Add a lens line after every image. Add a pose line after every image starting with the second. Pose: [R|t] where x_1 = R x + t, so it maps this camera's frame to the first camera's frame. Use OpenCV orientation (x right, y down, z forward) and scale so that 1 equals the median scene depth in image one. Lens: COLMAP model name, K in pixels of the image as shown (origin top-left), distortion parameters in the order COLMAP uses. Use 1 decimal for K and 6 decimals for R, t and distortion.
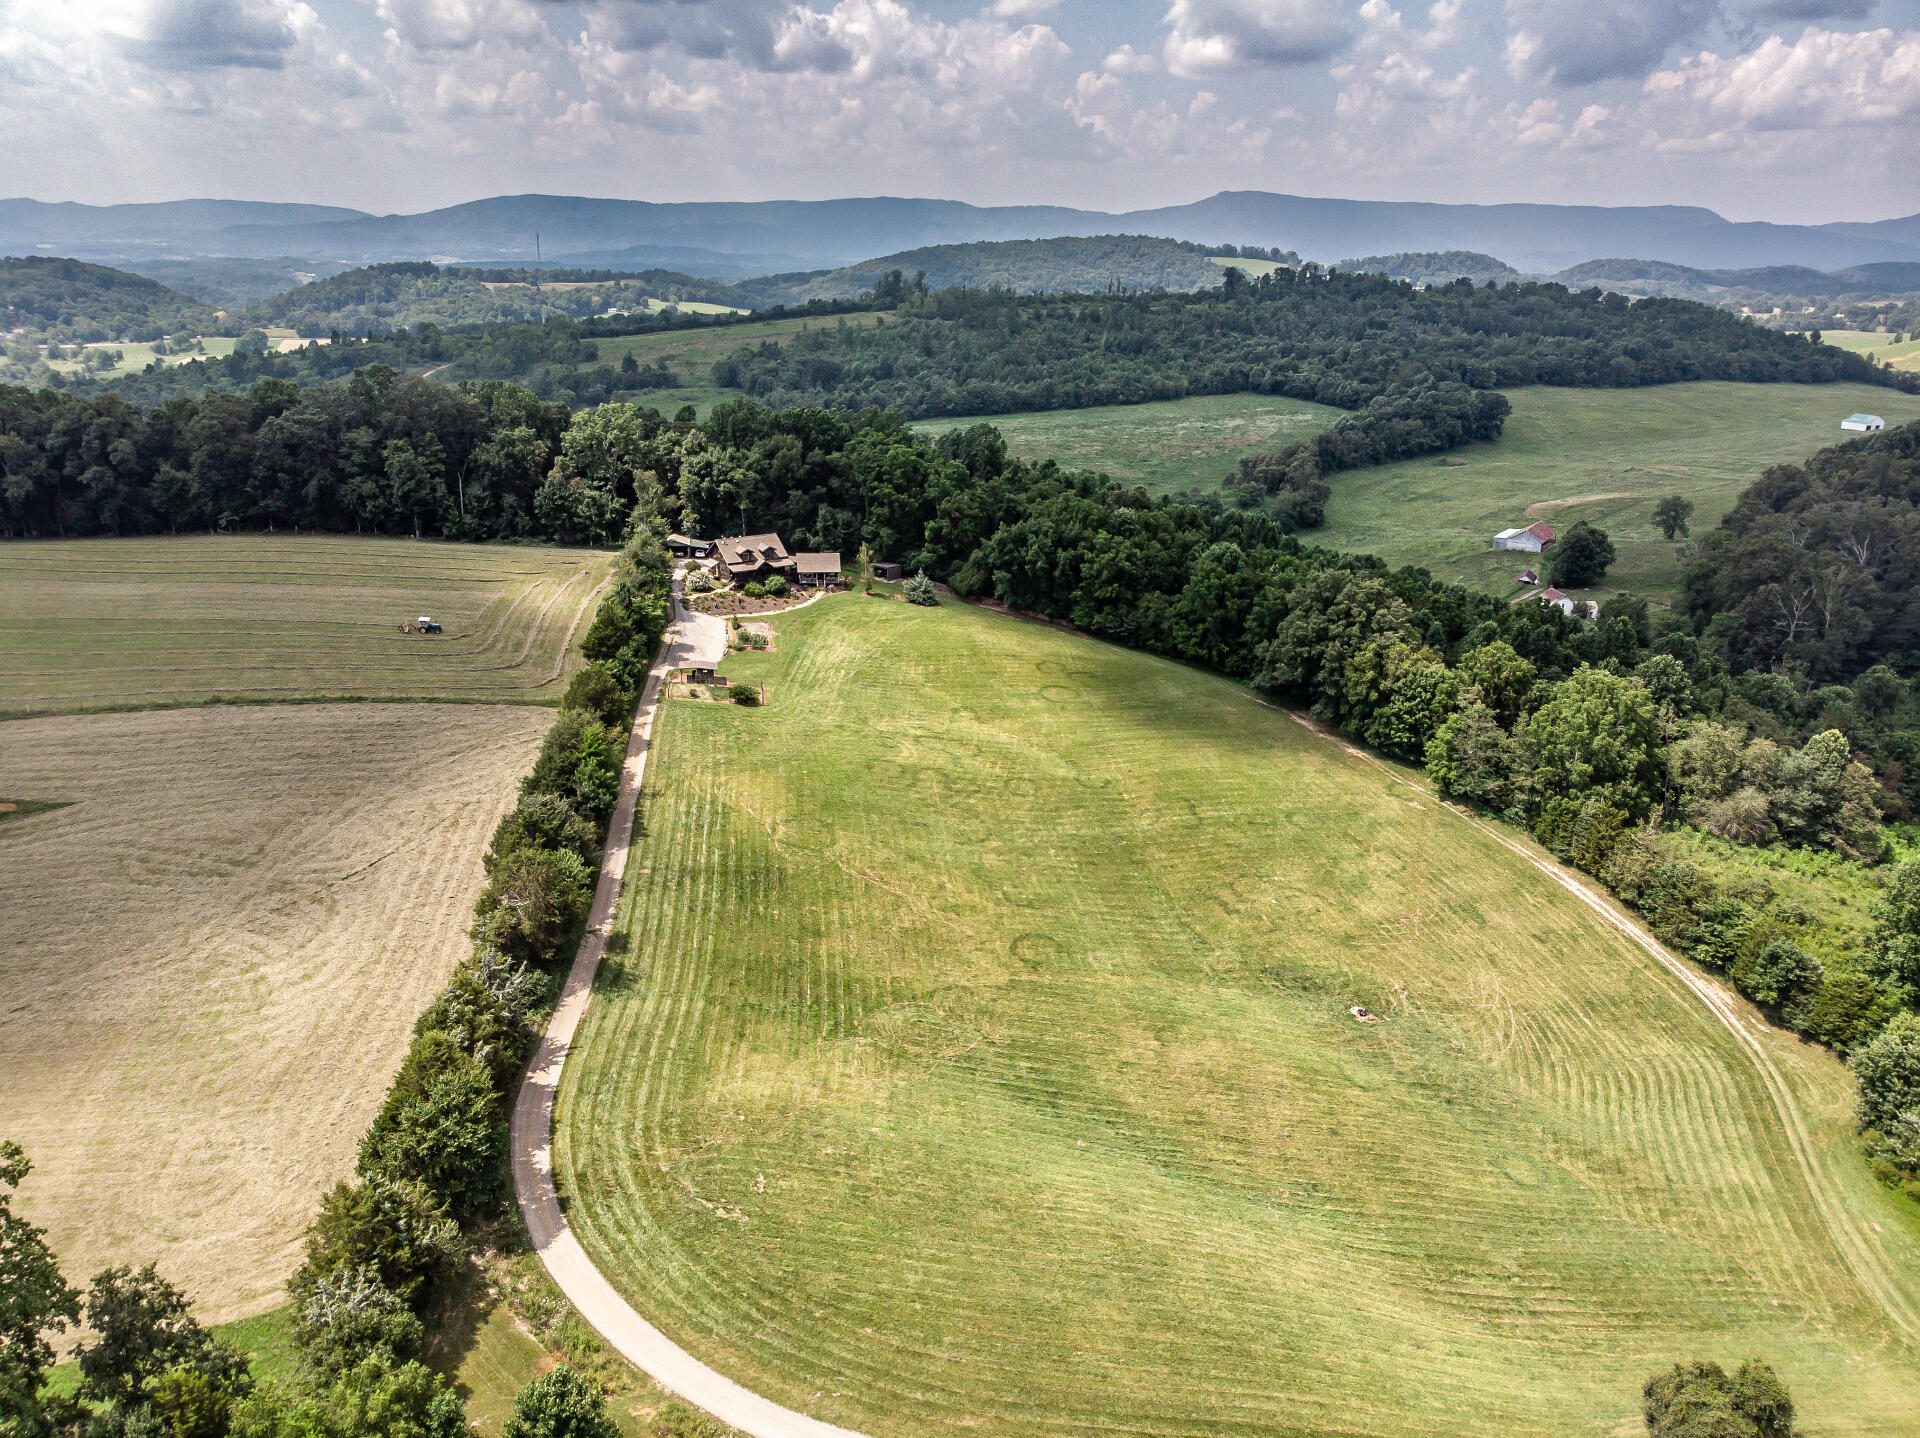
lens RADIAL K [[1462.8, 0, 964.7], [0, 1462.8, 718.6], [0, 0, 1]] dist [0.011147, 0.003251]
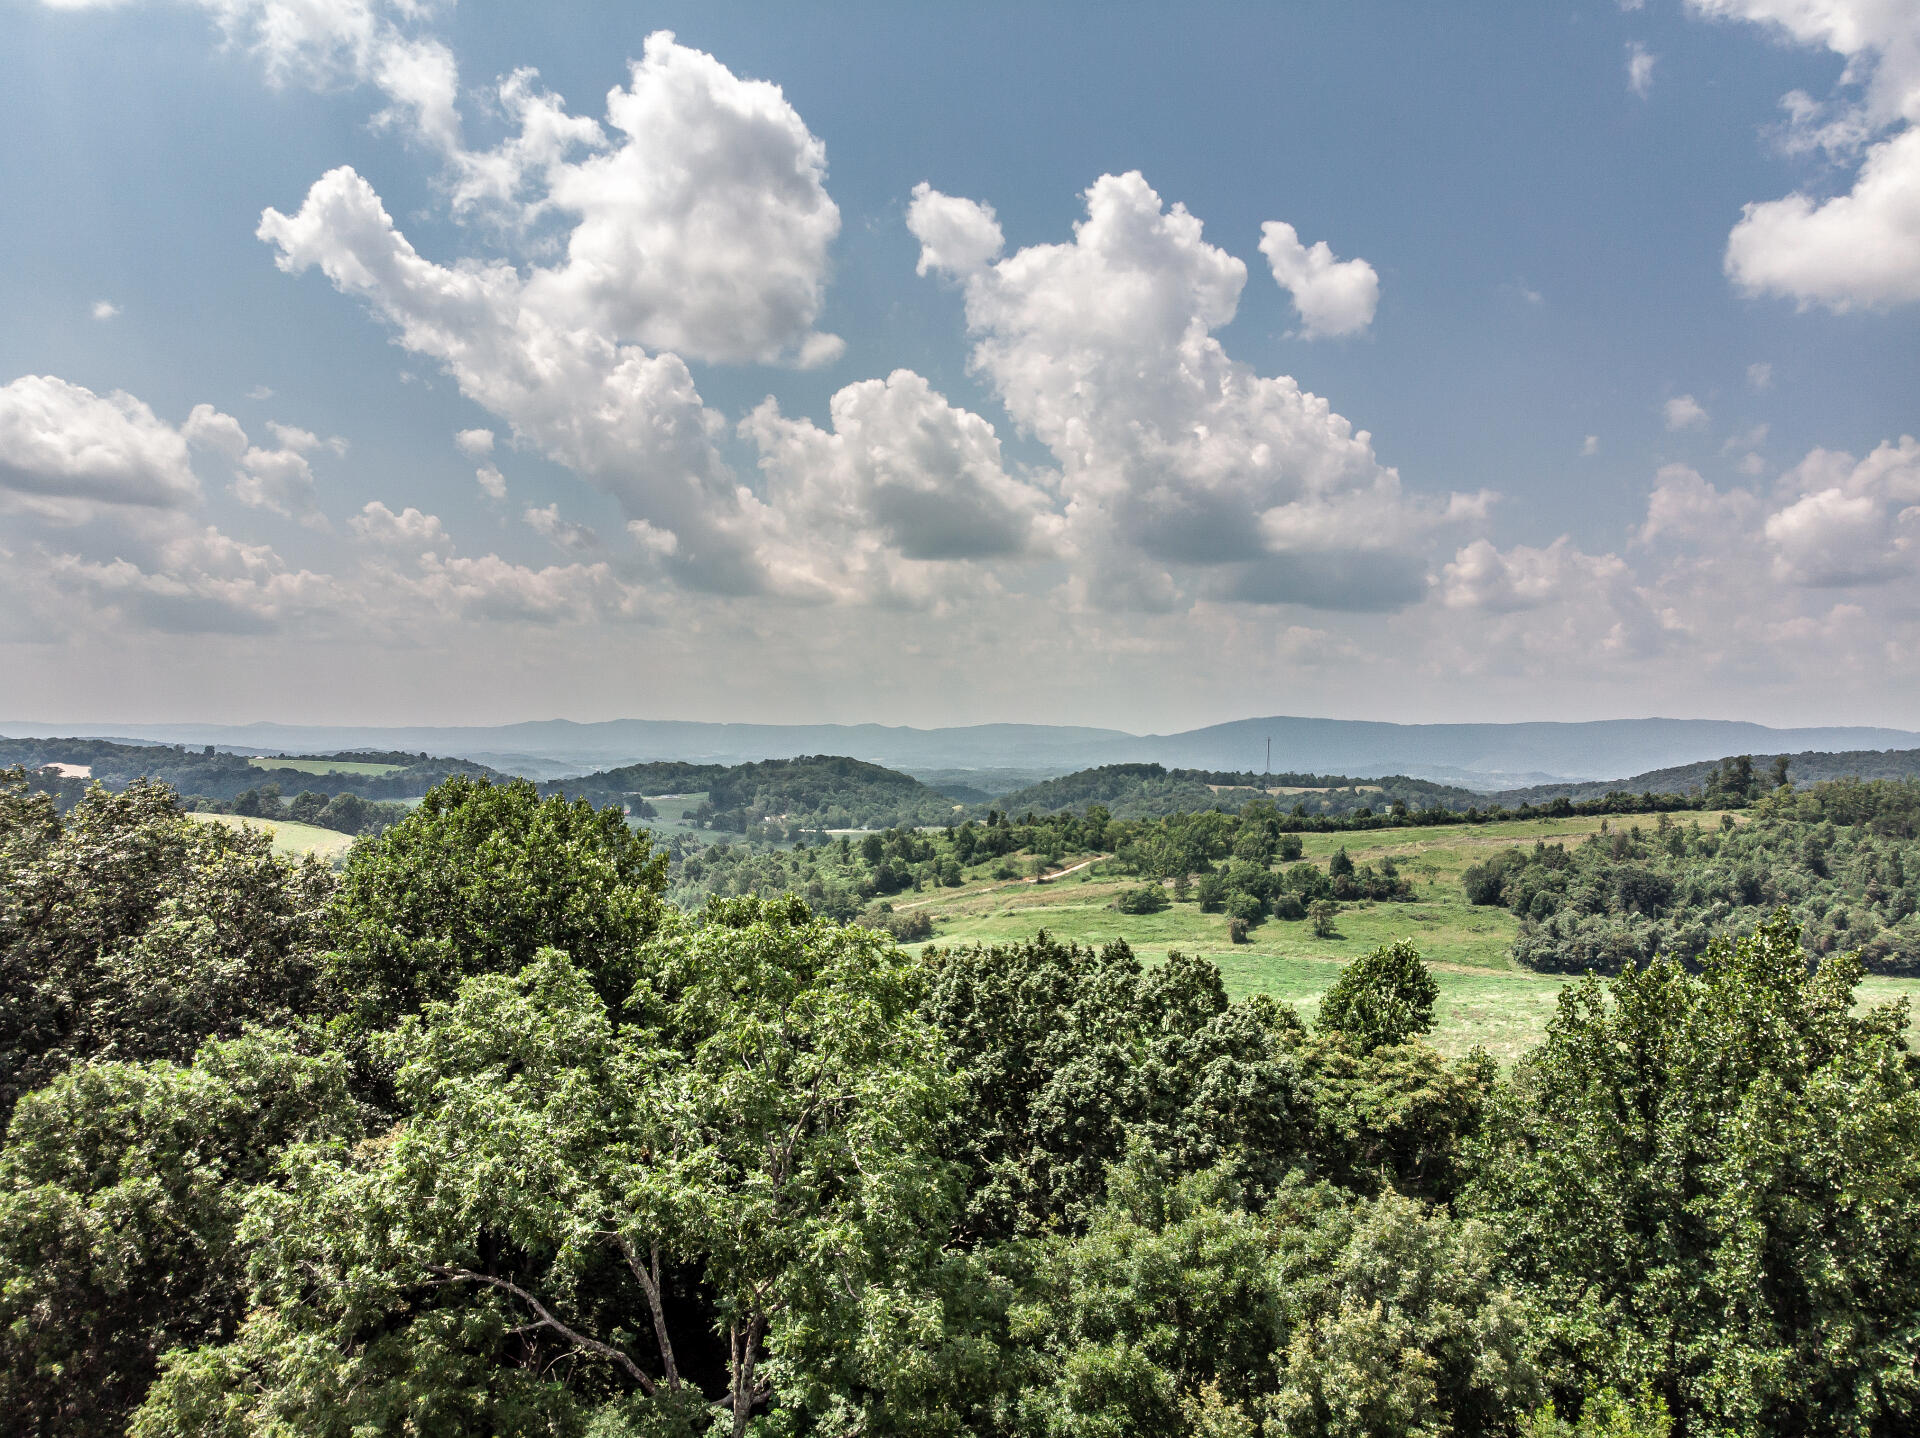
lens RADIAL K [[1412.7, 0, 922.9], [0, 1412.7, 667.8], [0, 0, 1]] dist [0.029020, -0.056917]
pose [[0.866162, -0.023566, -0.499207, -0.169876], [-0.165482, 0.929014, -0.330980, -0.200390], [0.471570, 0.369292, 0.800778, 0.918095]]
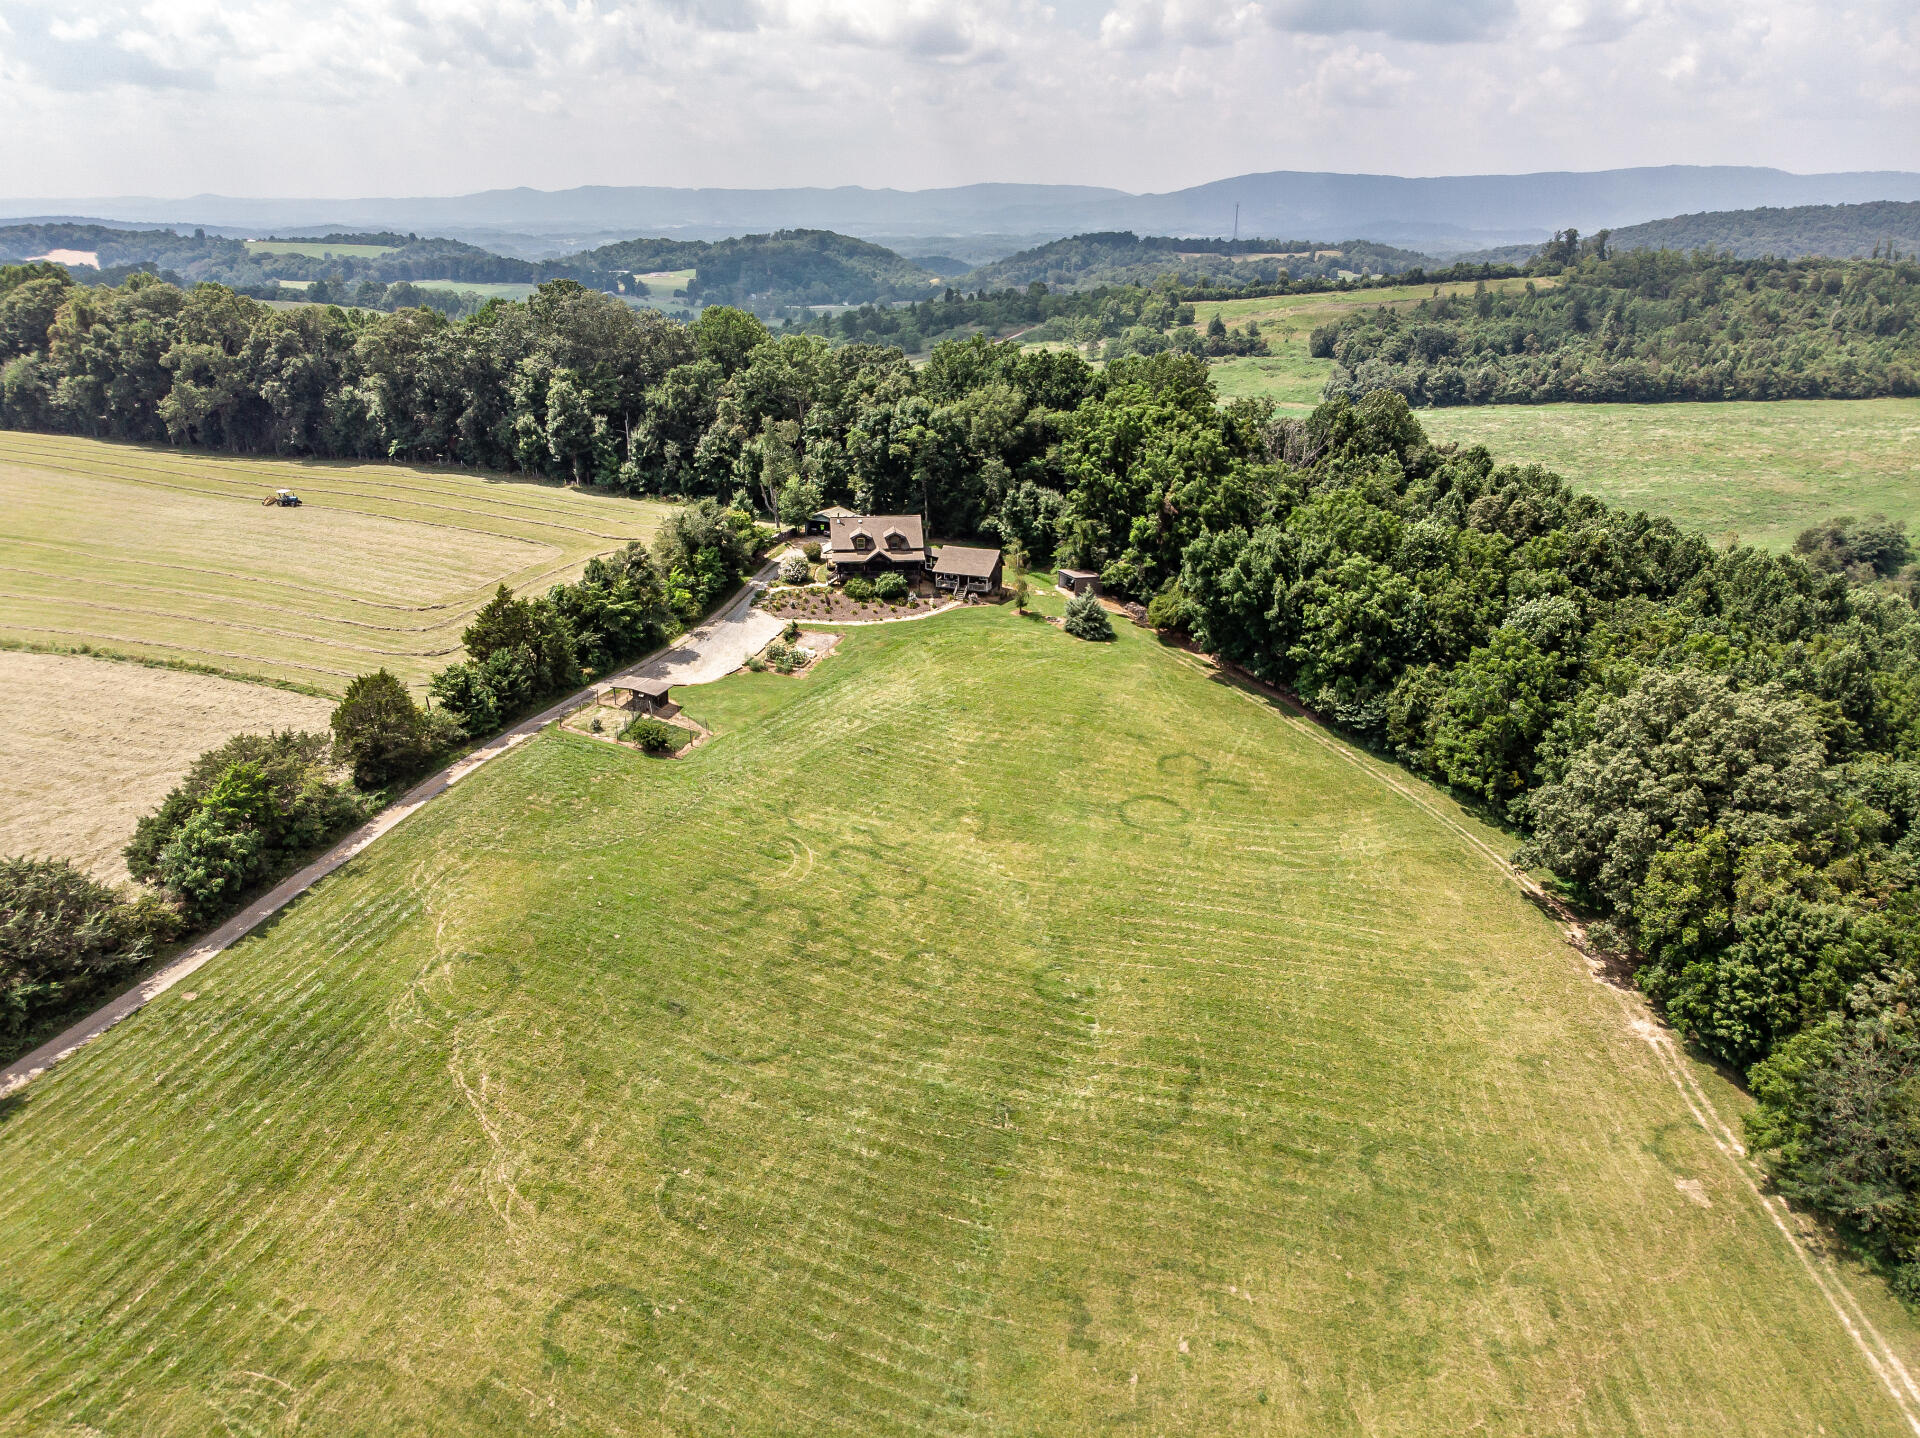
lens RADIAL K [[1449.1, 0, 934.9], [0, 1449.1, 719.0], [0, 0, 1]] dist [0.007713, -0.002875]
pose [[0.873749, 0.151781, -0.462087, 0.220251], [-0.144820, 0.988156, 0.050741, -0.061809], [0.464316, 0.022585, 0.885382, 0.353650]]
